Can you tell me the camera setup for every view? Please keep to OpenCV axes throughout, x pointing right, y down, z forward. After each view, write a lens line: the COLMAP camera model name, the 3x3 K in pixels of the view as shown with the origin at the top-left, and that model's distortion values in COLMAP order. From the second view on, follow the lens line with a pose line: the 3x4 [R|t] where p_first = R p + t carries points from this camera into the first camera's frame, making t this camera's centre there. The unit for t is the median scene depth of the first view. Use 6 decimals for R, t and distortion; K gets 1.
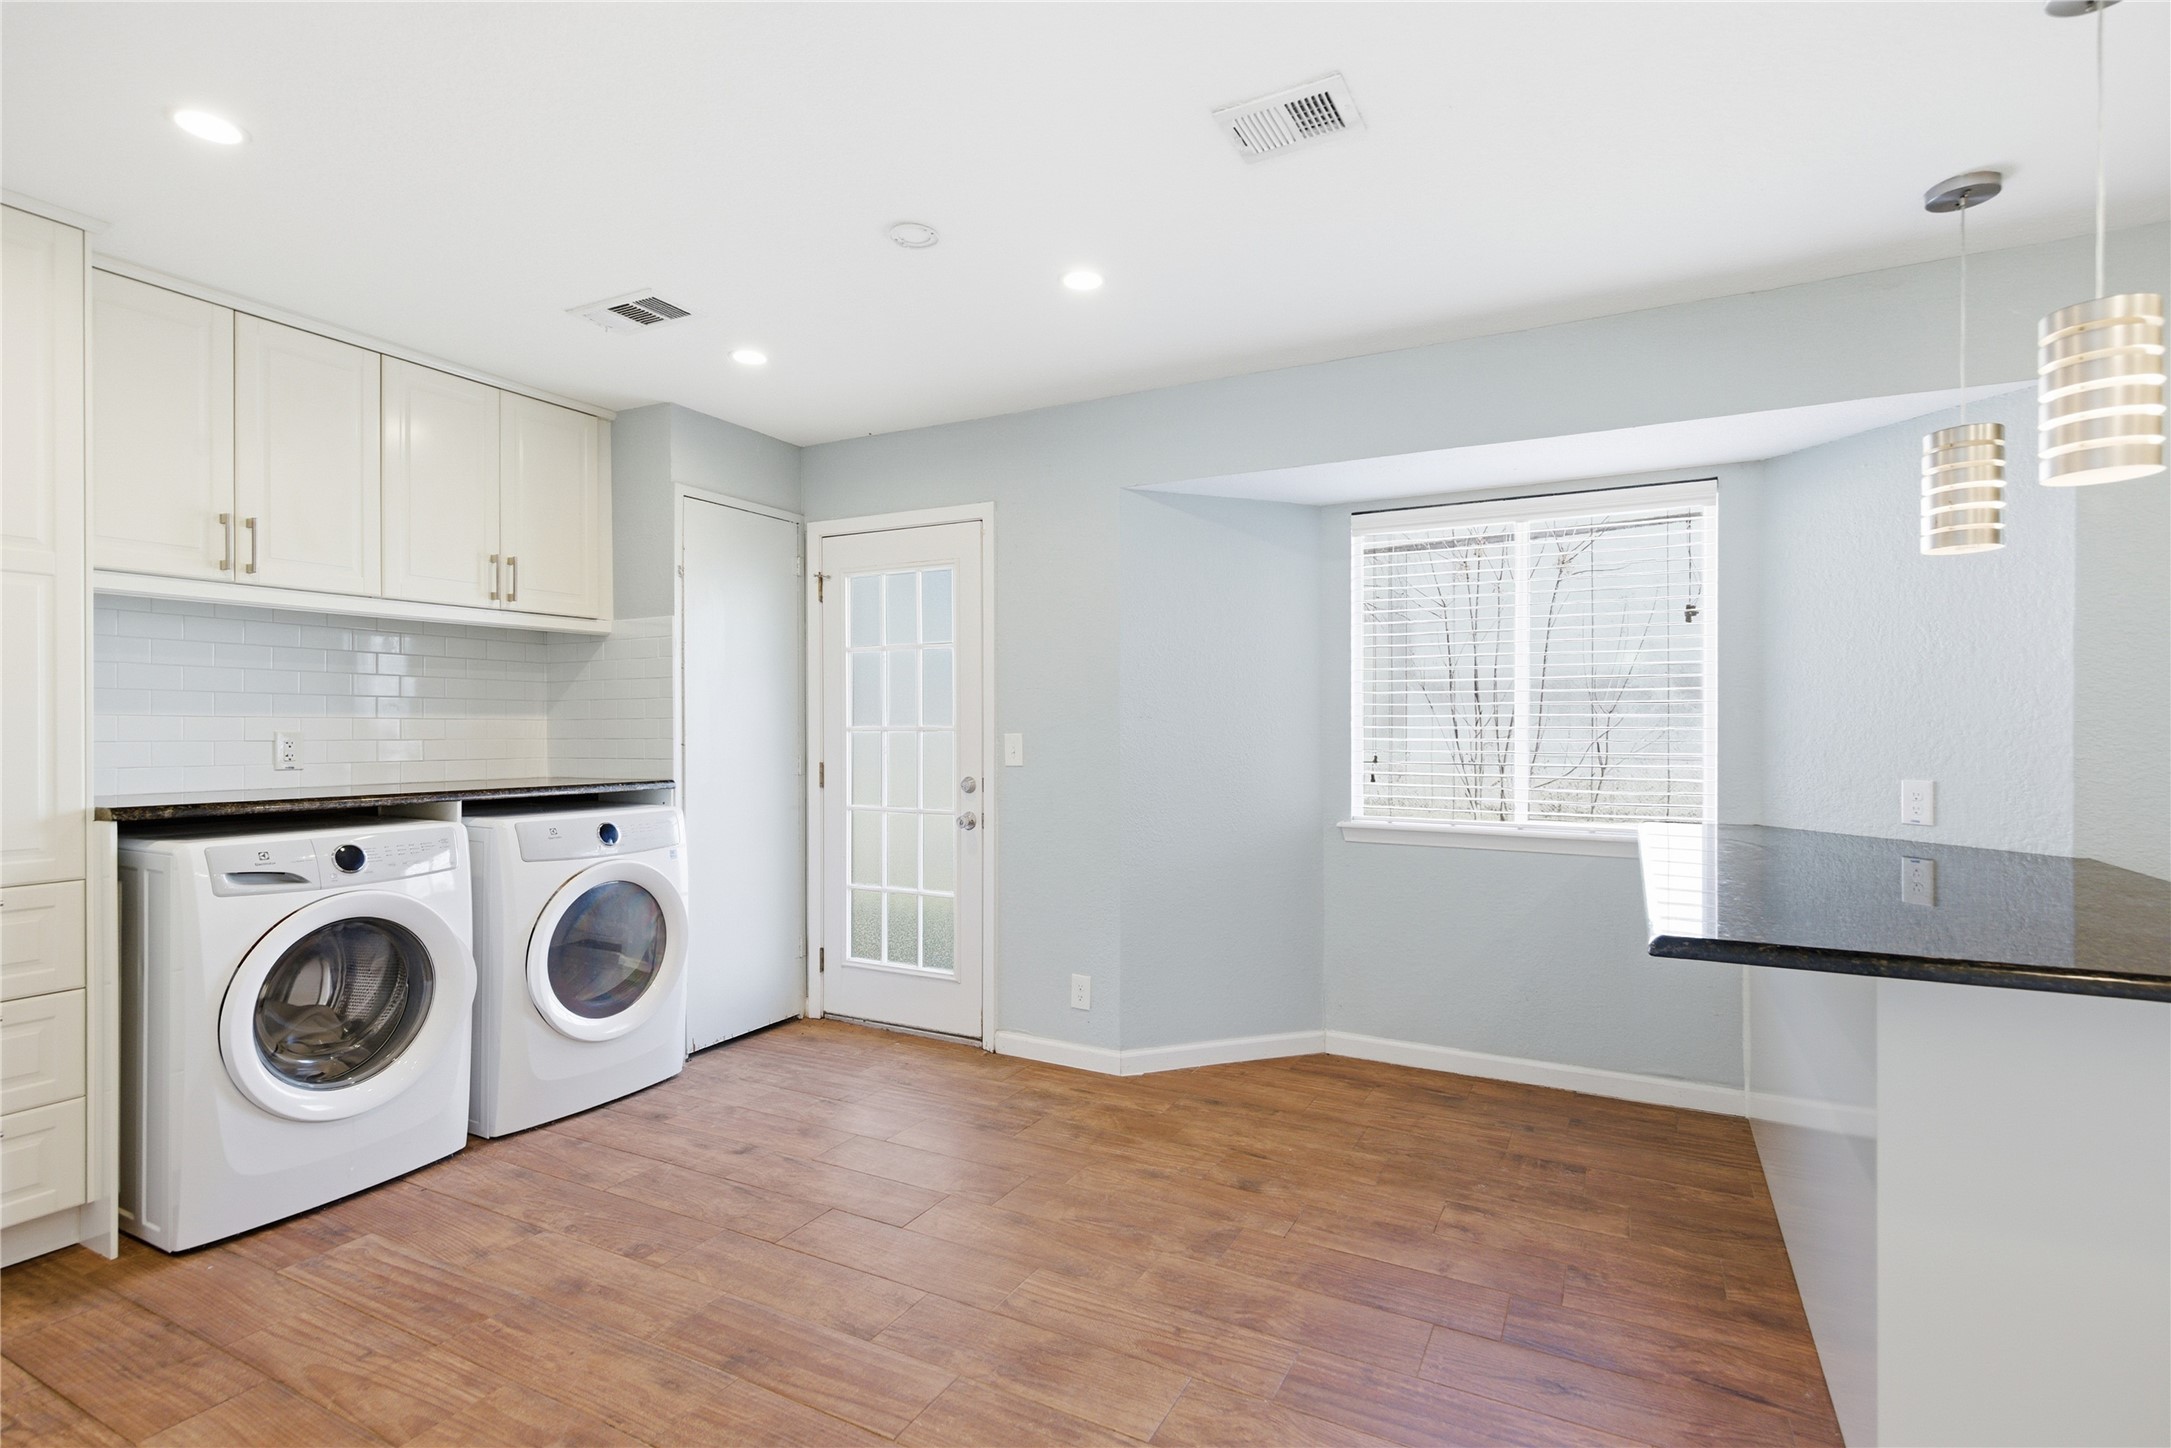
lens RADIAL K [[1042.3, 0, 1085.6], [0, 1042.3, 727.9], [0, 0, 1]] dist [-0.000344, -0.000010]
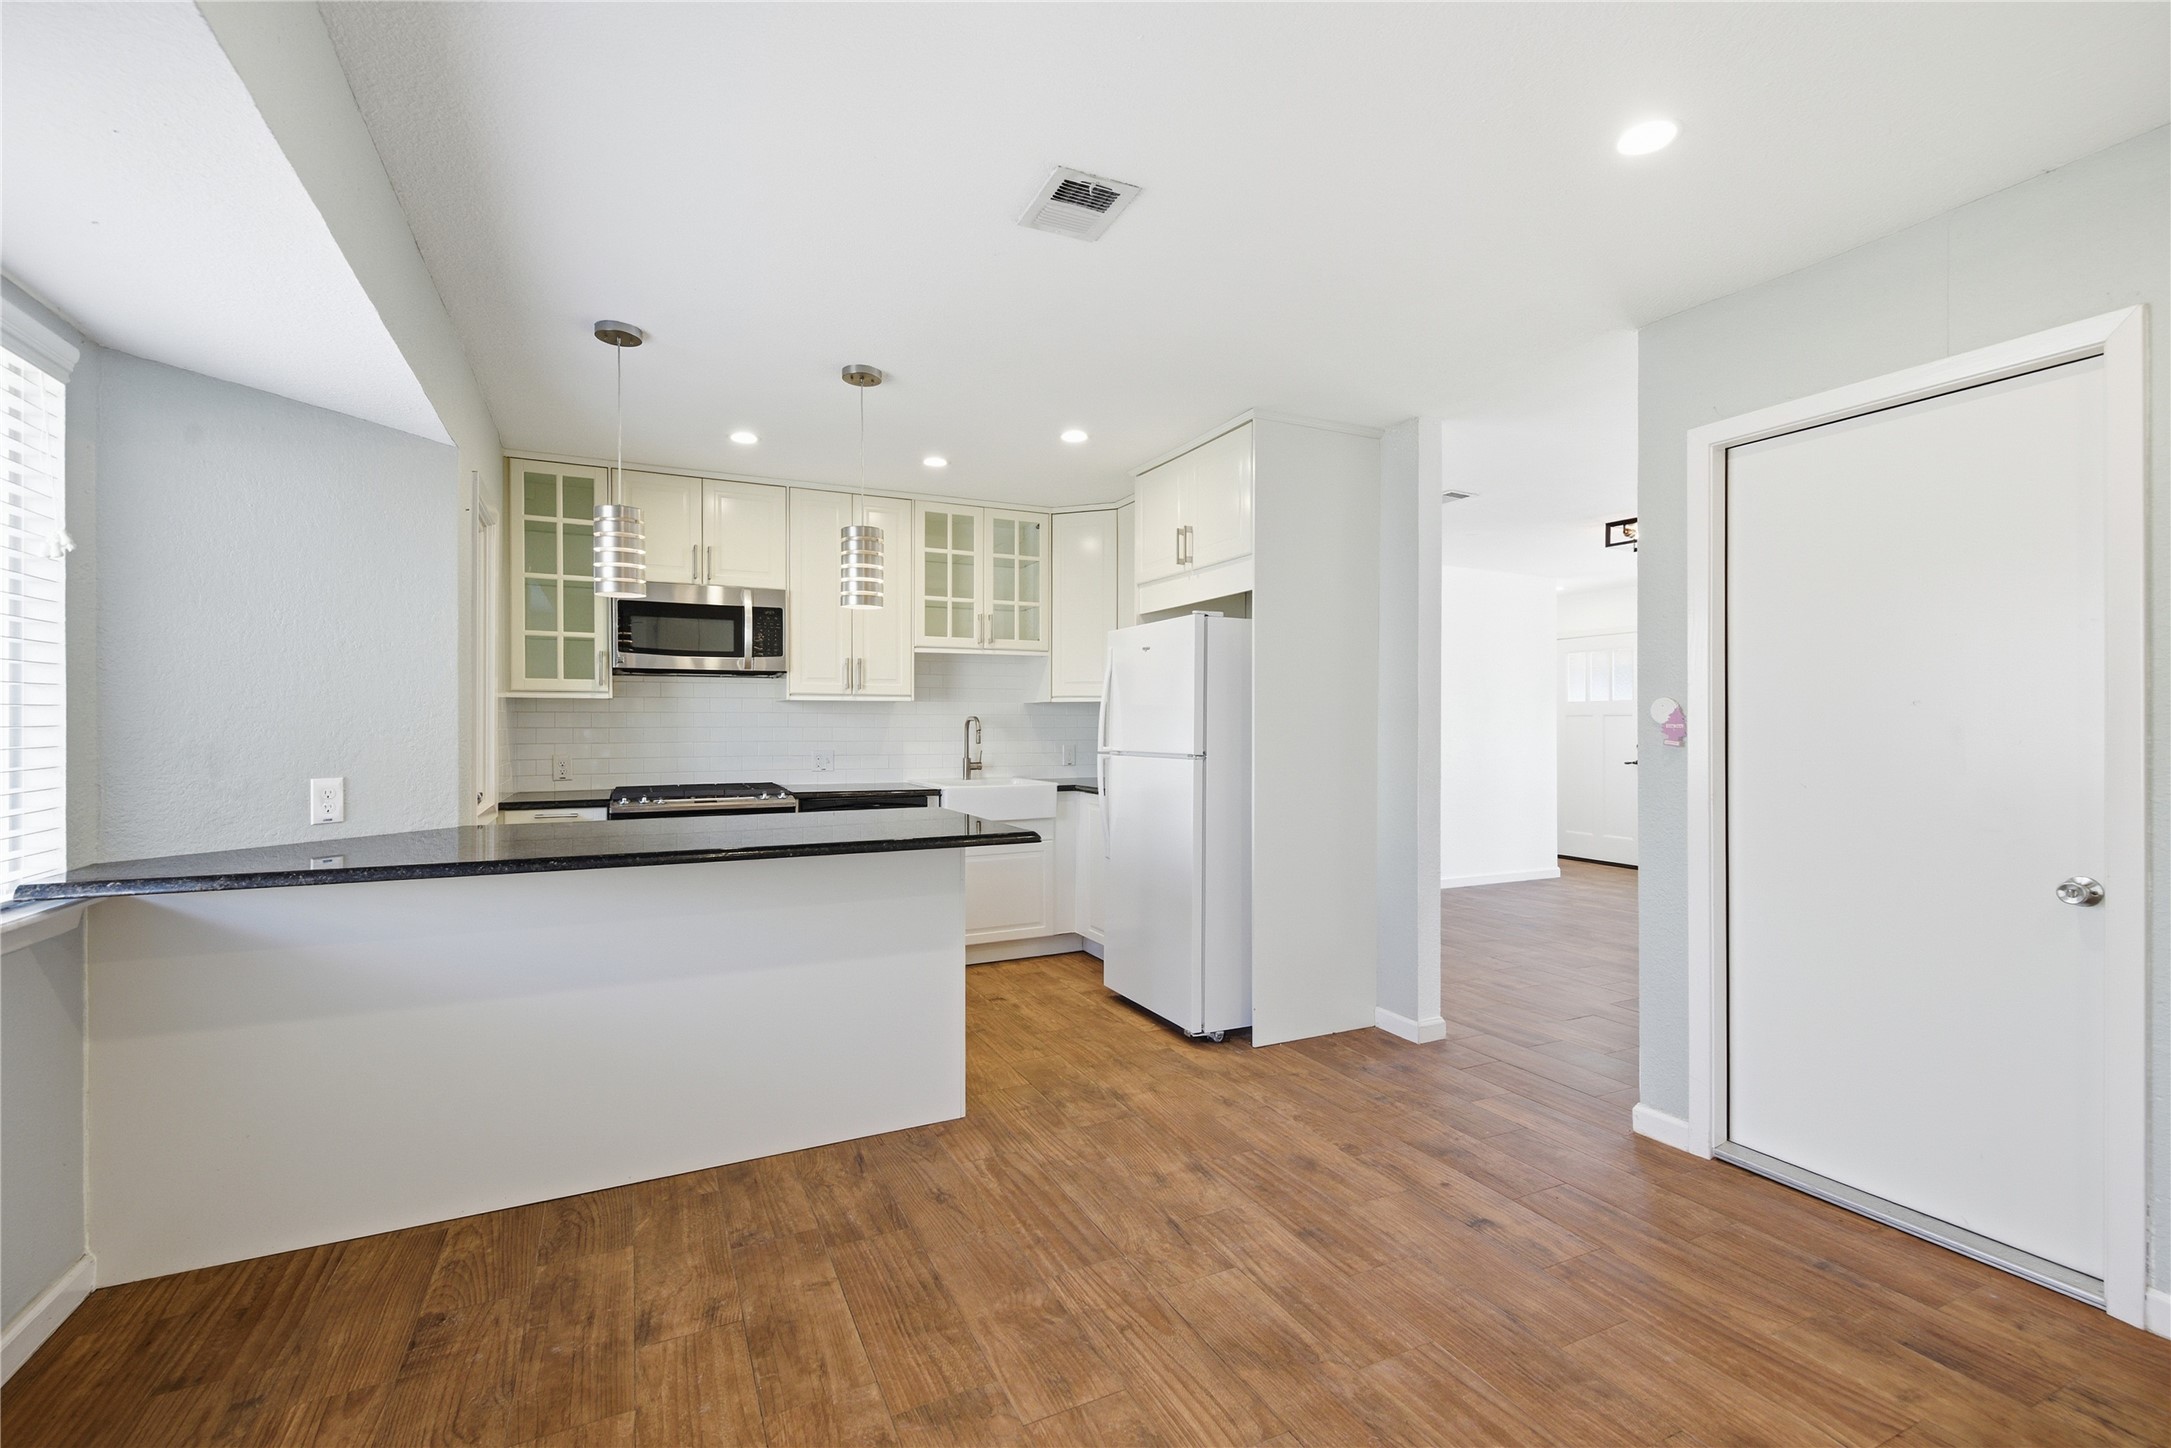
lens RADIAL K [[944.5, 0, 1087.8], [0, 944.5, 724.0], [0, 0, 1]] dist [0.001736, 0.000172]
pose [[-0.805065, 0.001465, 0.593185, -0.400114], [0.000973, 0.999999, -0.001150, 0.000993], [-0.593186, -0.000349, -0.805065, 1.665210]]
